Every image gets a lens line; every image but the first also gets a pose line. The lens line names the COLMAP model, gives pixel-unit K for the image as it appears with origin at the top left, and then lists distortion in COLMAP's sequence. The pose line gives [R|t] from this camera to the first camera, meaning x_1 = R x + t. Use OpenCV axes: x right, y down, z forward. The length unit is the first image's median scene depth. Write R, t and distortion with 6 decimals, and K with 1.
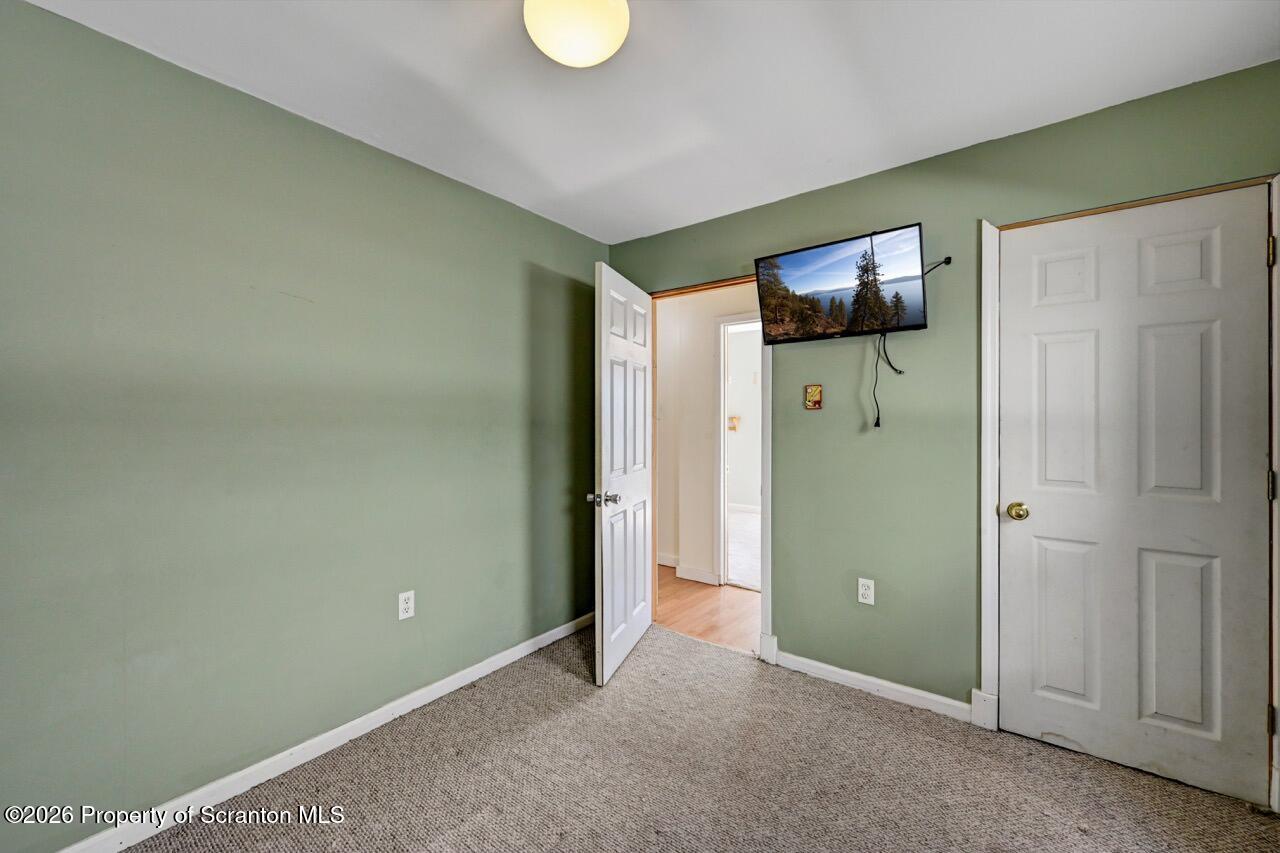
lens RADIAL K [[497.1, 0, 640.0], [0, 497.1, 426.5], [0, 0, 1]] dist [-0.002457, -0.000466]
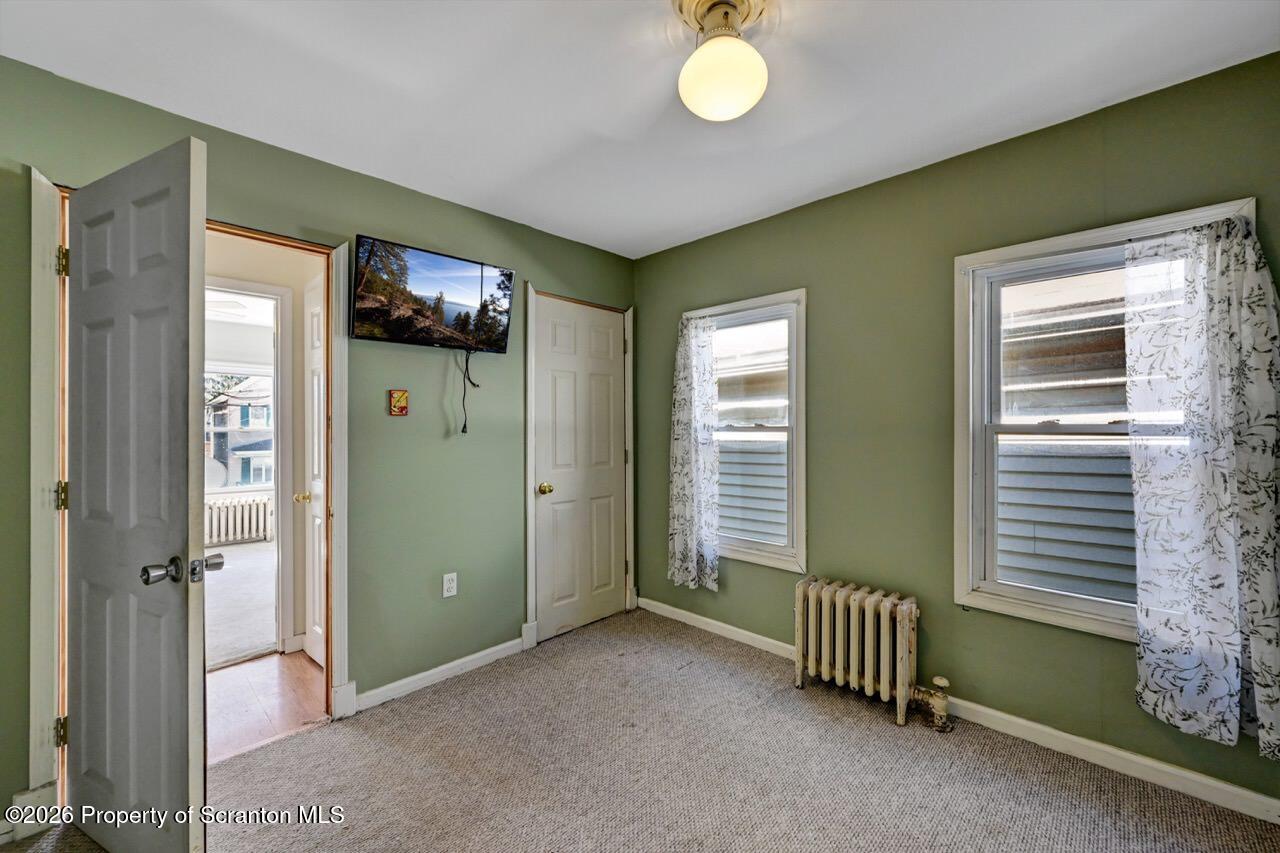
lens RADIAL K [[508.0, 0, 644.9], [0, 508.0, 439.6], [0, 0, 1]] dist [0.000224, -0.000105]
pose [[0.121124, -0.024043, 0.992346, -0.671530], [0.018392, 0.999589, 0.021973, -0.001836], [-0.992467, 0.015590, 0.121516, 0.503641]]
